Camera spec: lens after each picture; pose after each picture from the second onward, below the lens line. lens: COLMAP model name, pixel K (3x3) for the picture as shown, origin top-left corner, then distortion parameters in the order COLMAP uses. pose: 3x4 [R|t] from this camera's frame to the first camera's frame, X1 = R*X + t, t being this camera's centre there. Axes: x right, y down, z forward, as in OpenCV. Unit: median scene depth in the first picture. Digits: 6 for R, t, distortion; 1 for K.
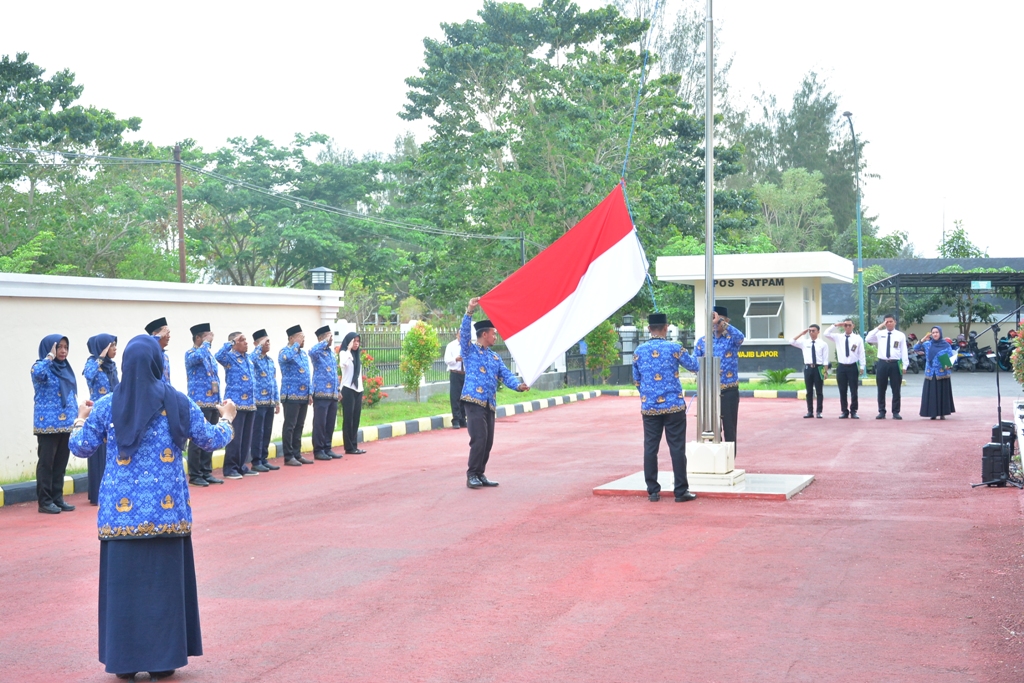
lens RADIAL K [[1465.4, 0, 513.9], [0, 1465.4, 342.8], [0, 0, 1]] dist [0.011672, 0.000000]
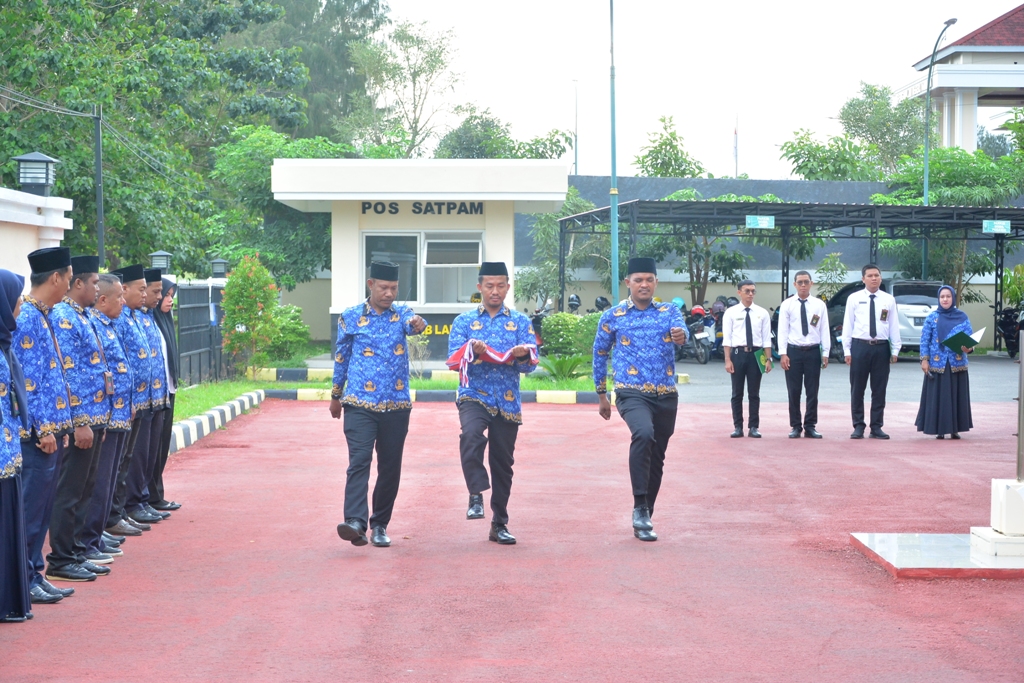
lens RADIAL K [[2453.9, 0, 514.1], [0, 2453.9, 338.9], [0, 0, 1]] dist [0.091309, 0.000000]
pose [[0.936443, 0.009128, 0.350700, -0.159174], [-0.012885, 0.999882, 0.008380, 0.002919], [-0.350583, -0.012366, 0.936450, 0.069438]]
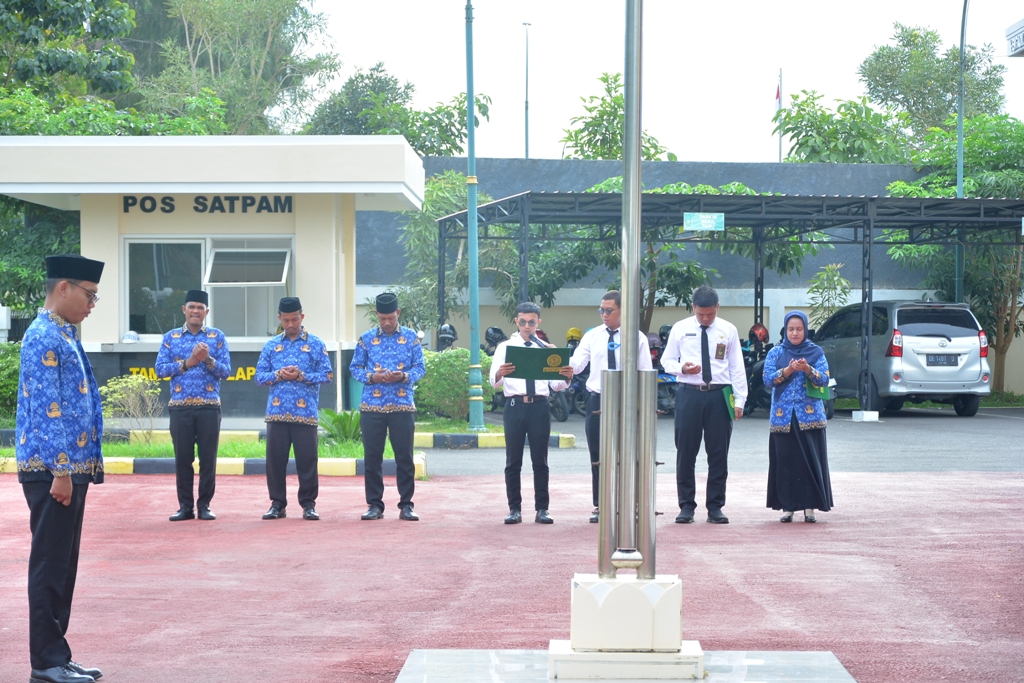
lens RADIAL K [[3465.5, 0, 509.4], [0, 3465.5, 343.3], [0, 0, 1]] dist [0.112100, 0.000000]
pose [[0.945831, 0.009980, 0.324507, -0.086029], [-0.009124, 0.999950, -0.004162, 0.002436], [-0.324532, 0.000976, 0.945874, 0.031731]]
